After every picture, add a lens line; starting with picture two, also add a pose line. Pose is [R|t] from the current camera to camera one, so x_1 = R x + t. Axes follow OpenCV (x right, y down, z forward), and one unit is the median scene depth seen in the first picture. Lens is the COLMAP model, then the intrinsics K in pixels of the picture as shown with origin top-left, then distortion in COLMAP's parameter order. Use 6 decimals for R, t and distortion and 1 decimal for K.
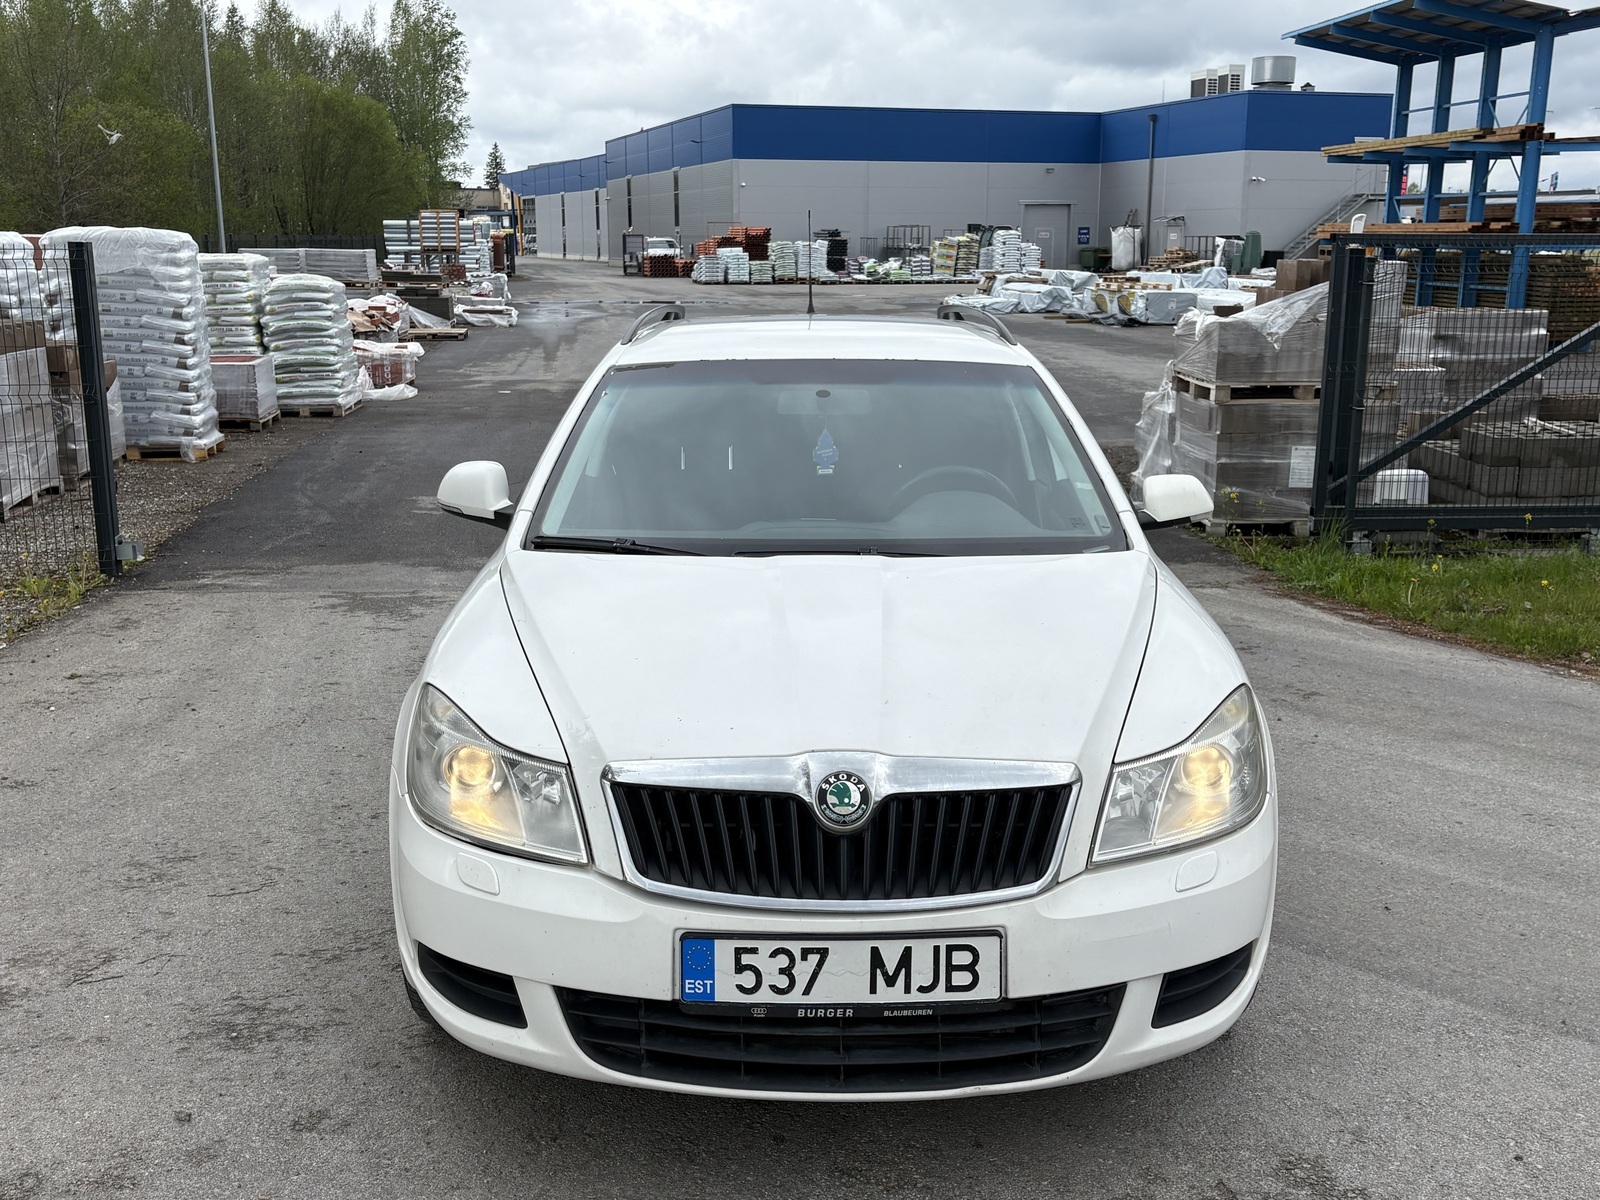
lens RADIAL K [[1642.3, 0, 800.0], [0, 1642.3, 582.7], [0, 0, 1]] dist [0.009886, 0.038553]
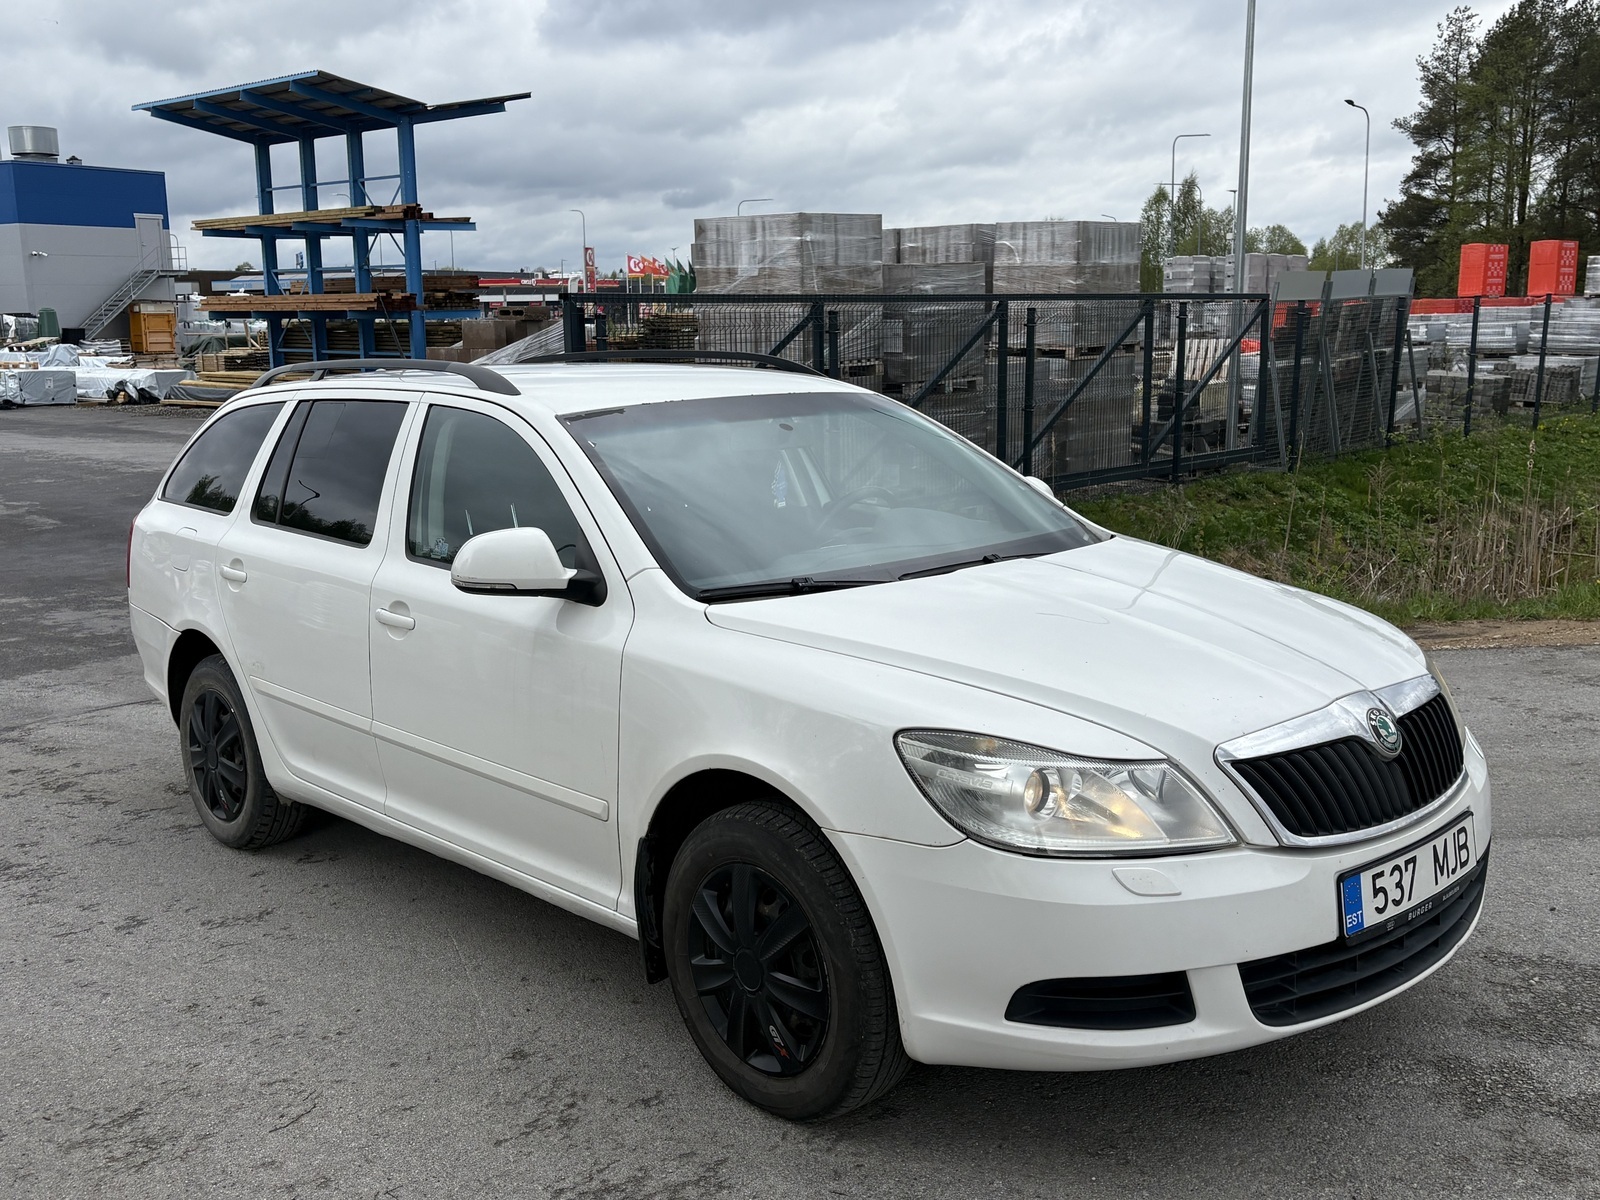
lens RADIAL K [[1618.4, 0, 800.0], [0, 1618.4, 600.0], [0, 0, 1]] dist [0.021169, 0.005401]
pose [[0.735200, -0.135706, 0.664127, -0.117168], [0.157749, 0.987108, 0.027071, -0.006454], [-0.659239, 0.084863, 0.747129, 0.045685]]
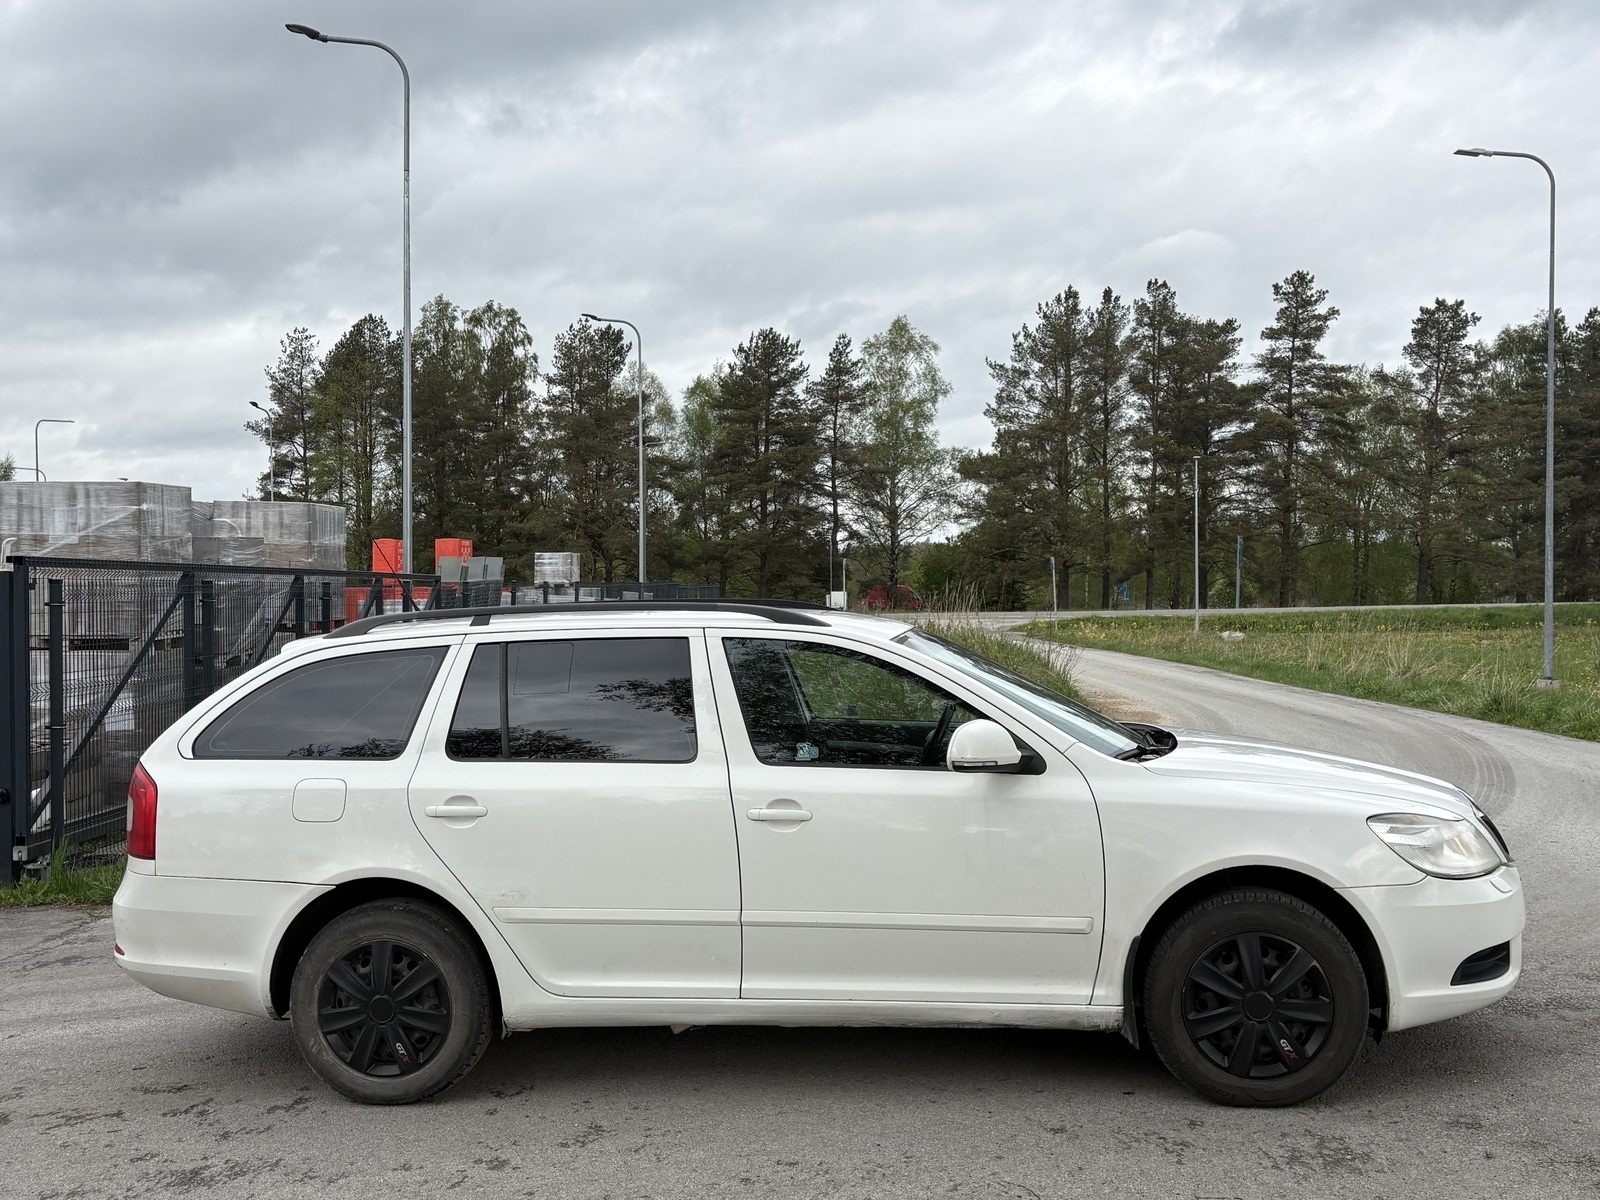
lens RADIAL K [[1618.4, 0, 800.0], [0, 1618.4, 600.0], [0, 0, 1]] dist [0.021169, 0.005401]
pose [[0.101151, -0.012463, 0.994793, -0.234326], [0.207878, 0.978114, -0.008883, -0.030661], [-0.972911, 0.207694, 0.101528, 0.174179]]
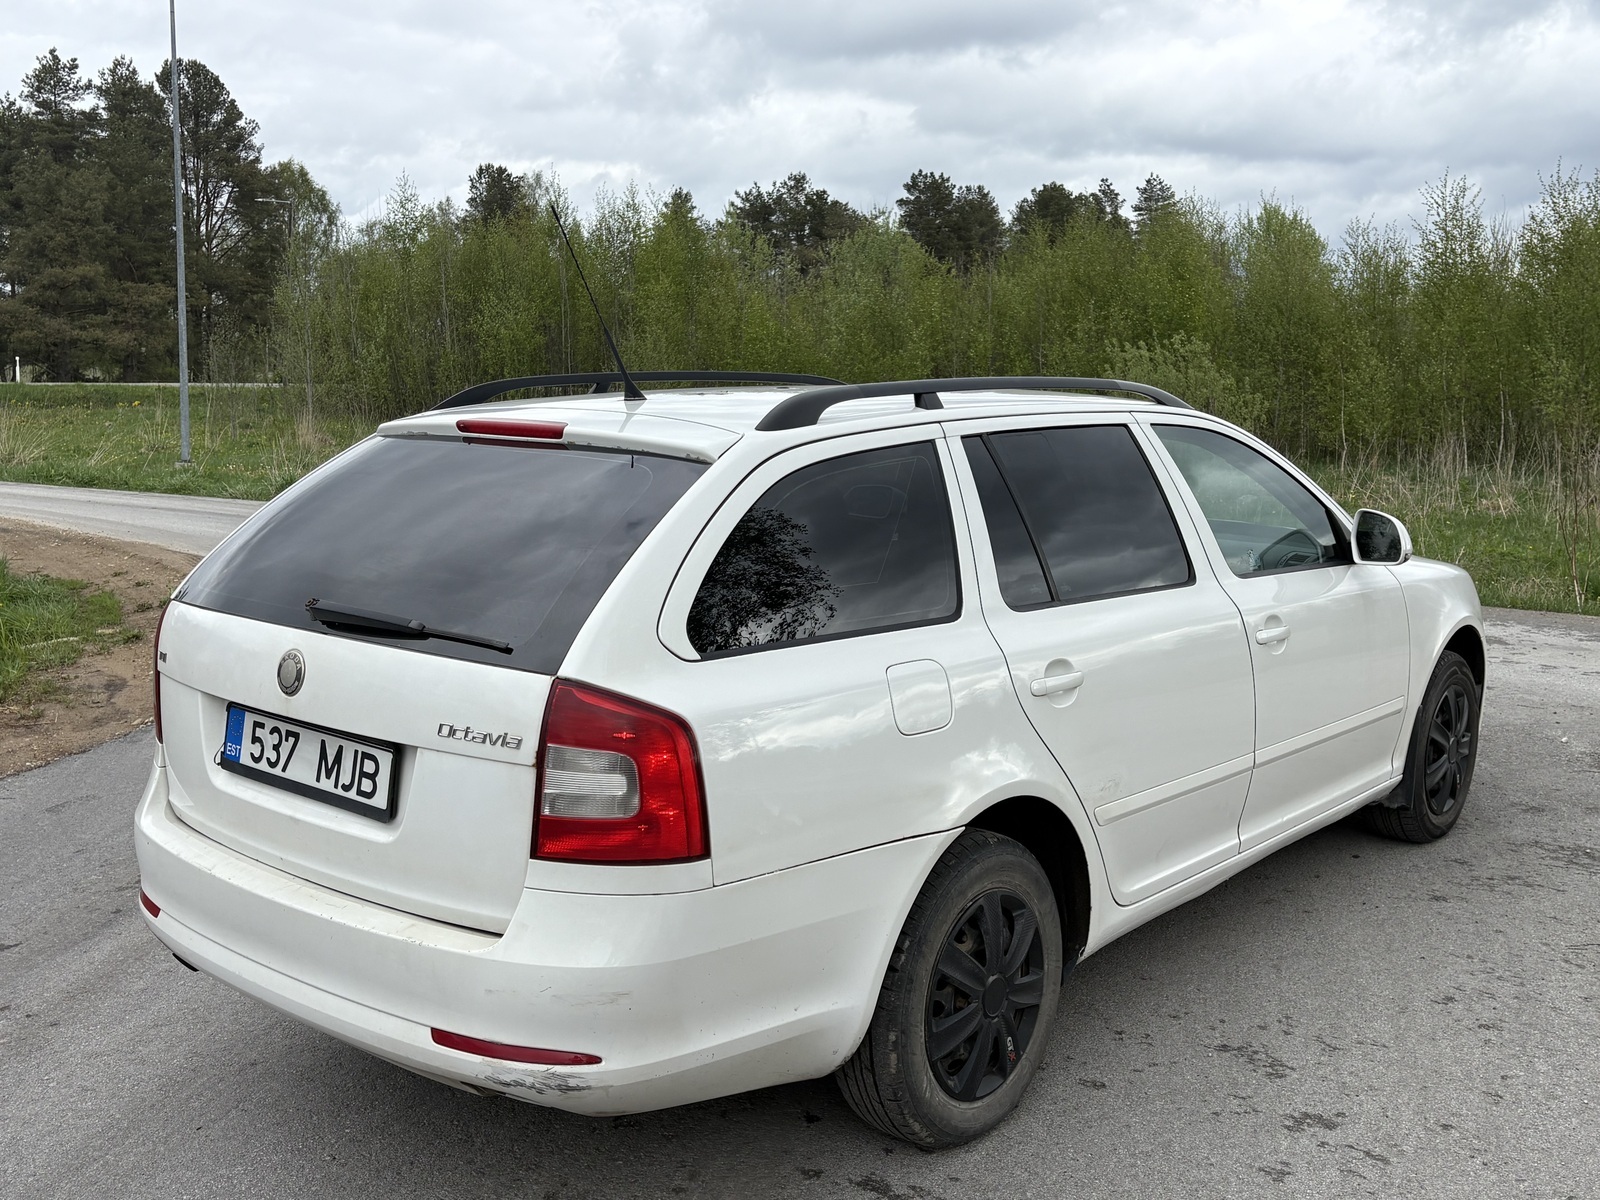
lens RADIAL K [[1611.1, 0, 860.3], [0, 1611.1, 569.4], [0, 0, 1]] dist [0.024133, 0.021733]
pose [[-0.782114, -0.092894, 0.616172, -0.105520], [0.101974, 0.956415, 0.273626, -0.064599], [-0.614735, 0.276840, -0.738553, 0.354457]]
